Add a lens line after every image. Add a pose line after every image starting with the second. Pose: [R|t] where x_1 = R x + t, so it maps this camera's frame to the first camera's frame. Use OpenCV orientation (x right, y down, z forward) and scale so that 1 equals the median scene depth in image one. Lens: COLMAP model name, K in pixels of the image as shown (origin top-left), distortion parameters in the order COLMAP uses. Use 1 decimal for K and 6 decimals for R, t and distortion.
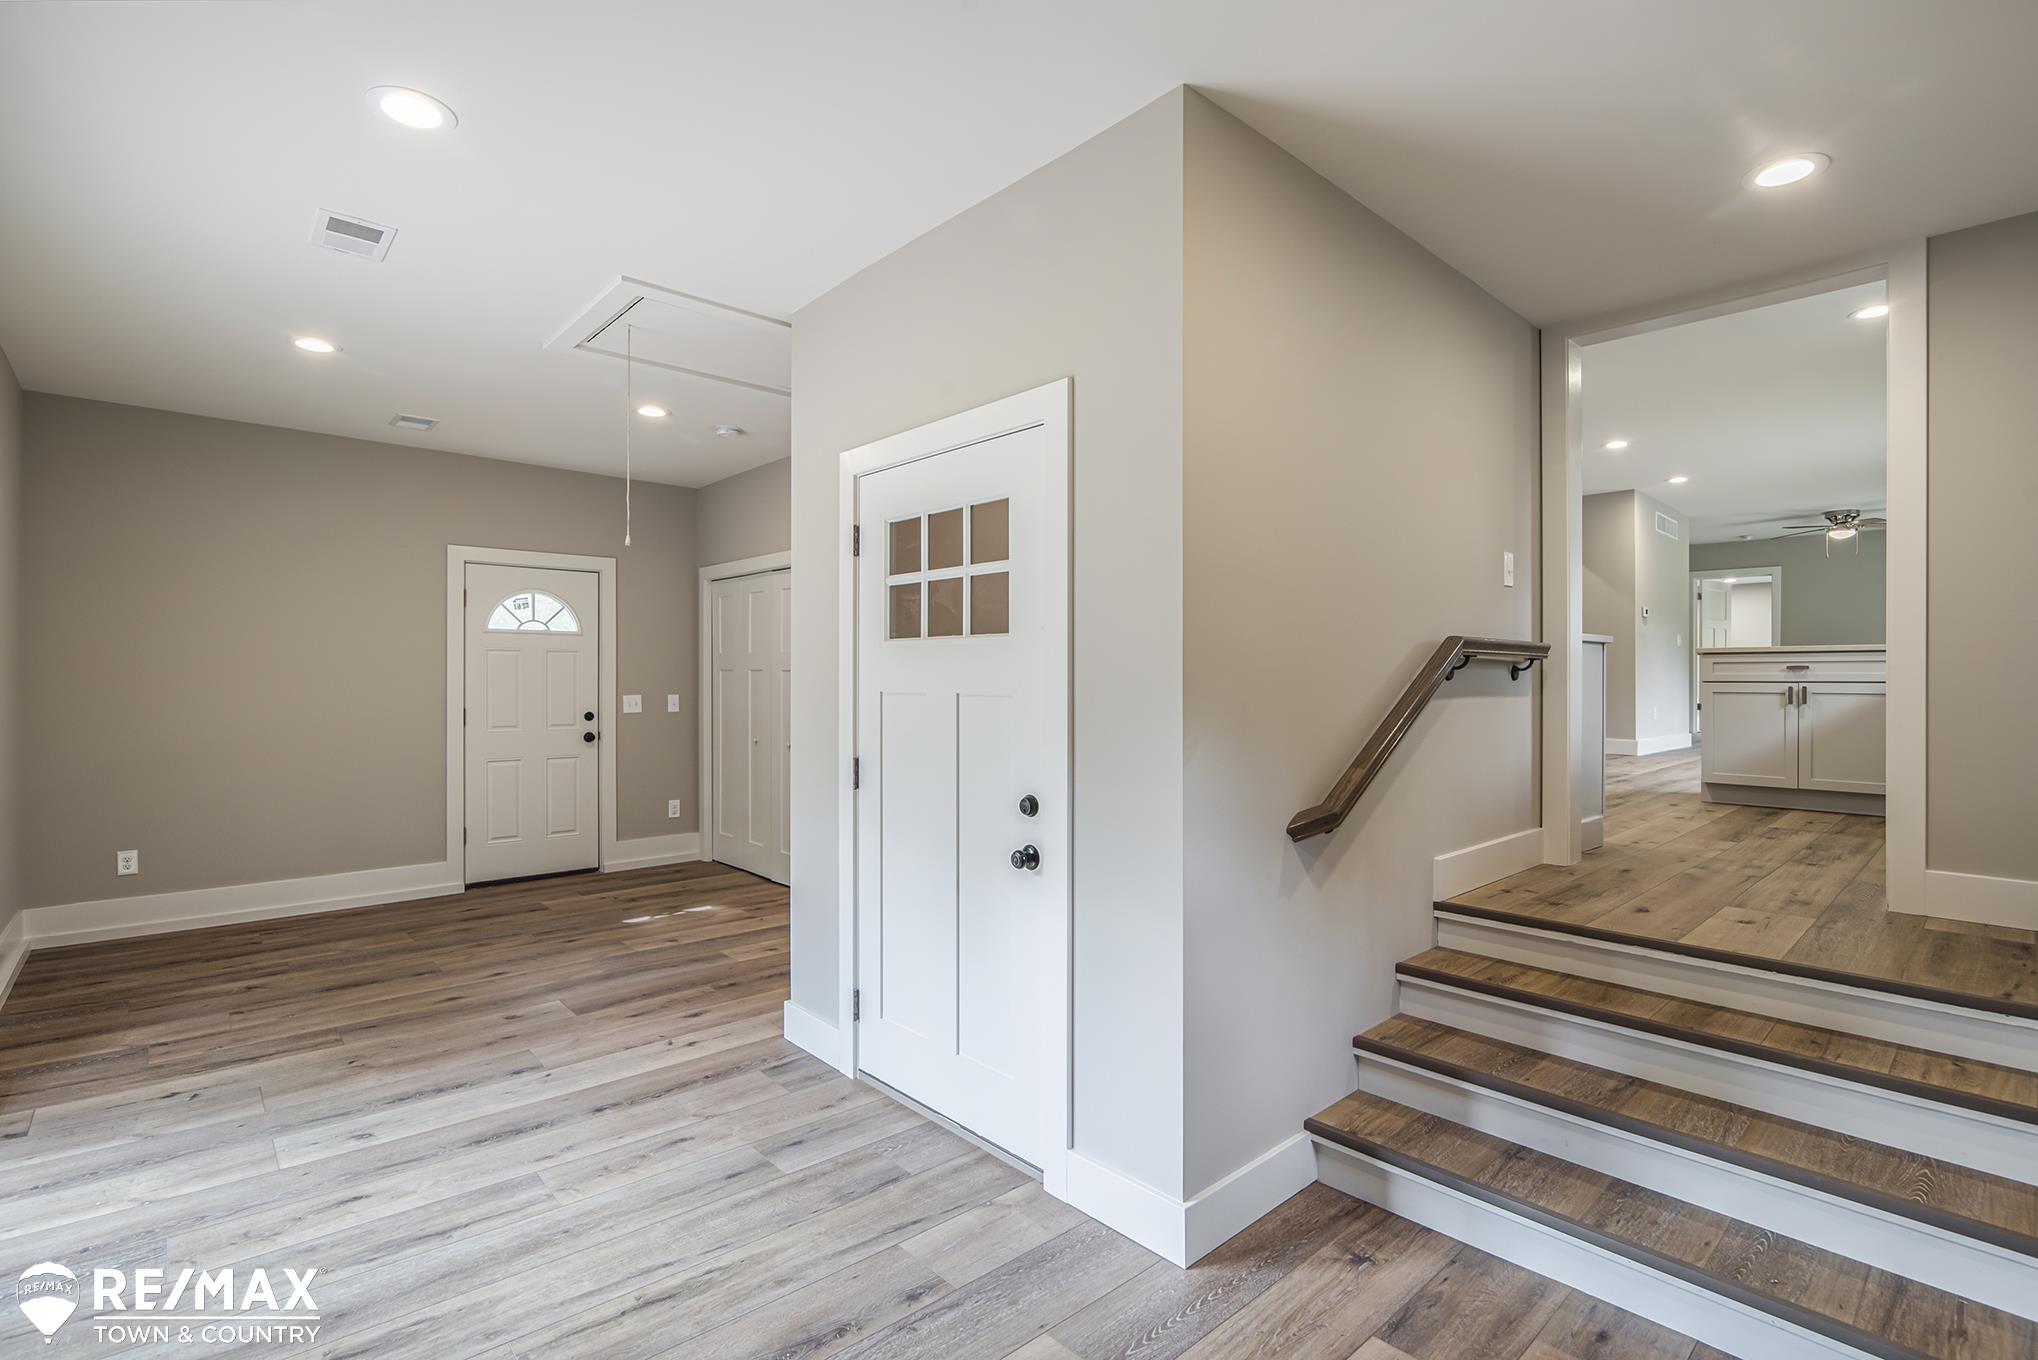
lens RADIAL K [[985.5, 0, 1024.4], [0, 985.5, 681.4], [0, 0, 1]] dist [-0.006648, -0.000920]
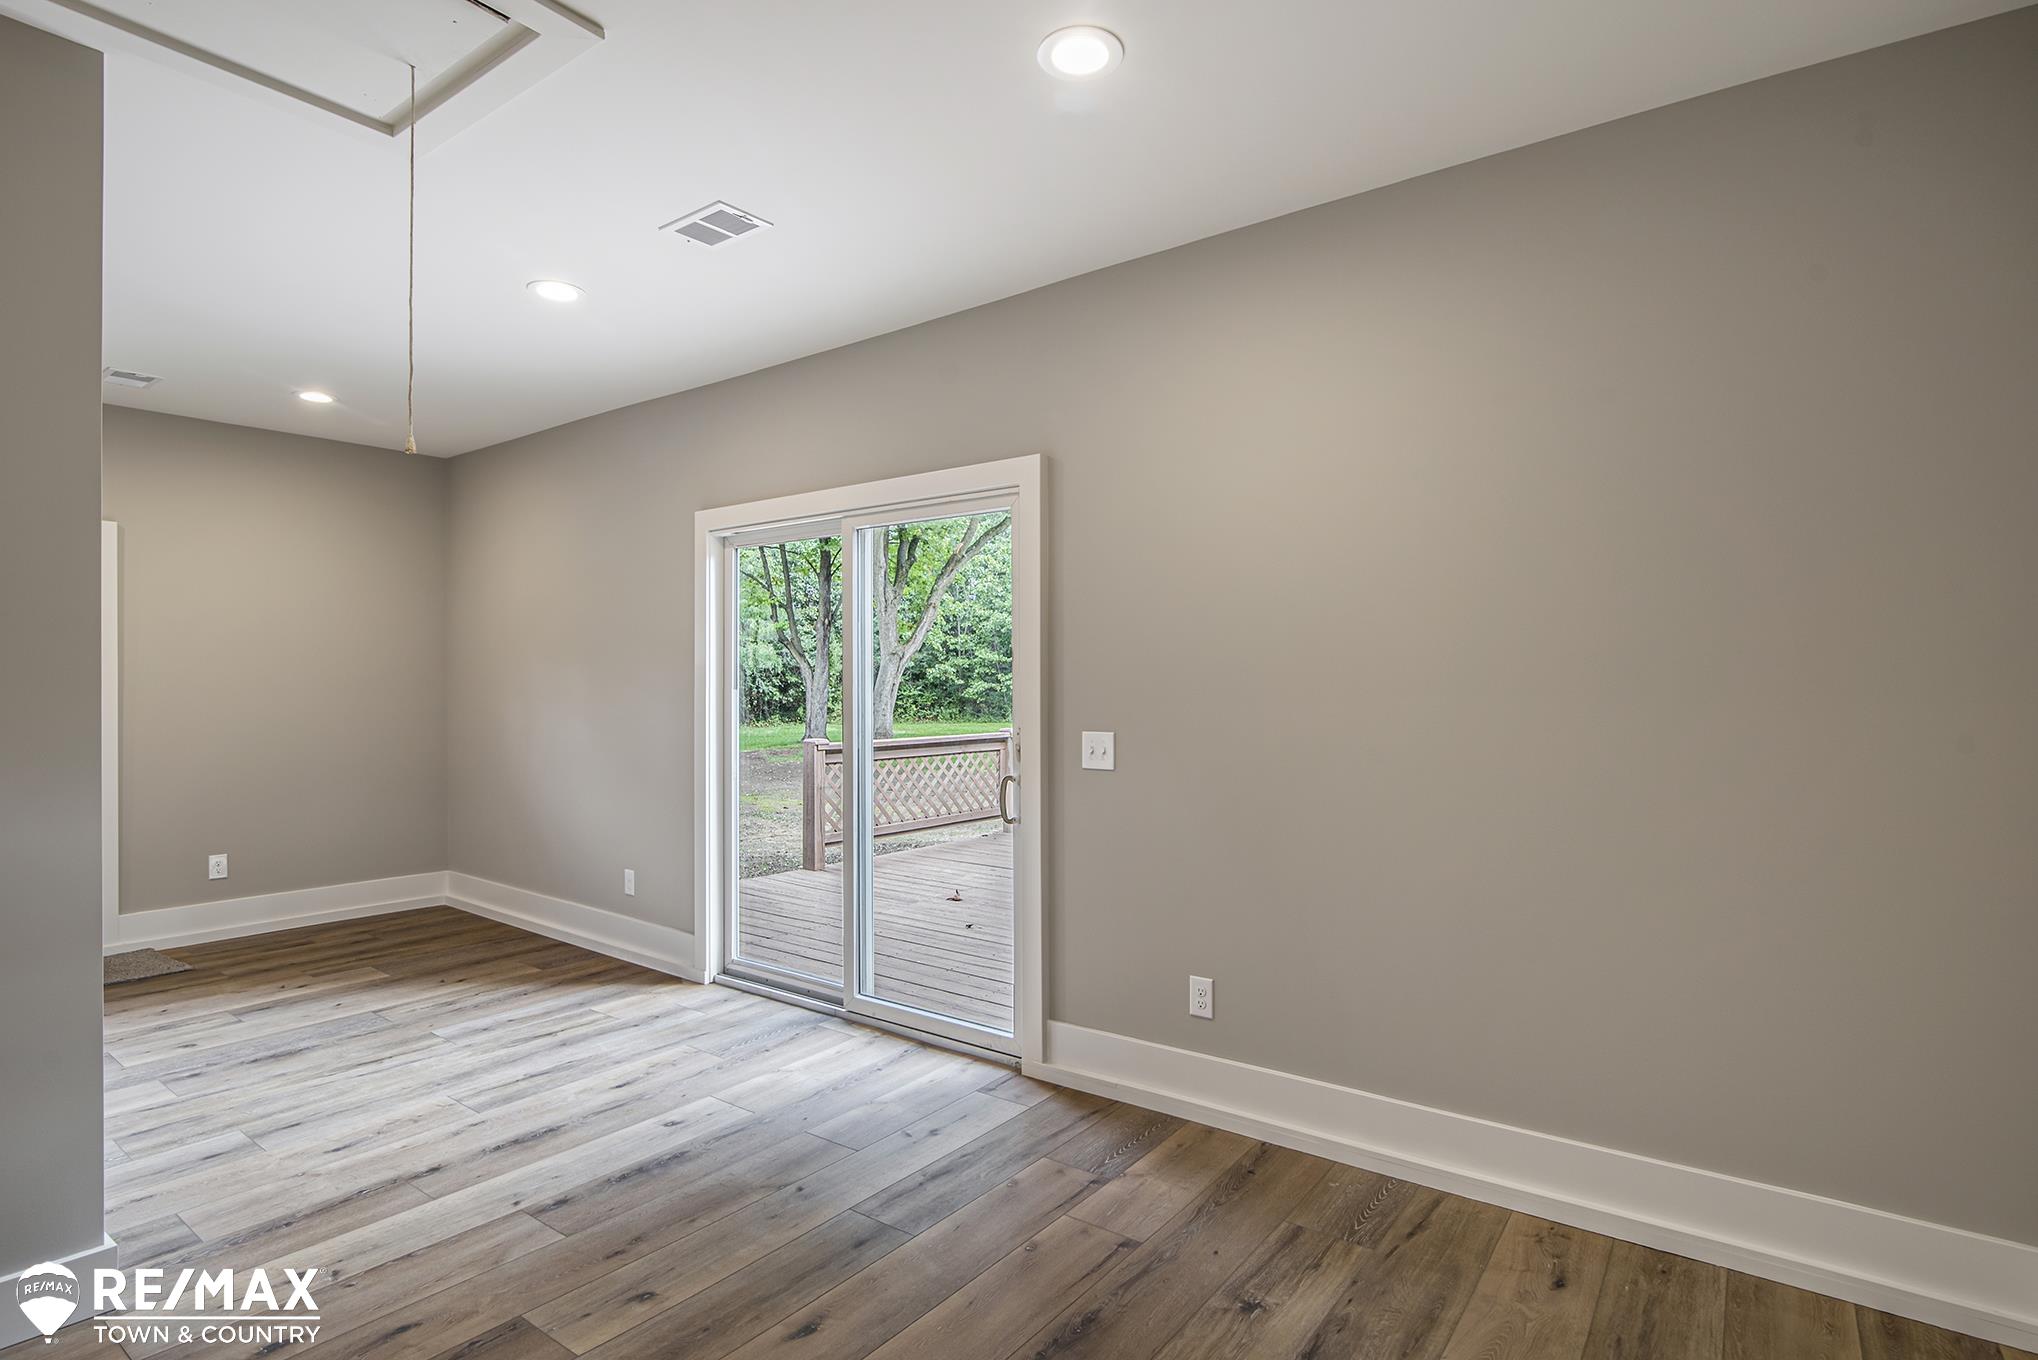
lens RADIAL K [[985.5, 0, 1016.5], [0, 985.5, 686.1], [0, 0, 1]] dist [-0.006648, -0.000920]
pose [[-0.977440, 0.001174, -0.211209, -0.814604], [0.001521, 0.999998, -0.001479, -0.009843], [0.211207, -0.001767, -0.977440, 2.123422]]
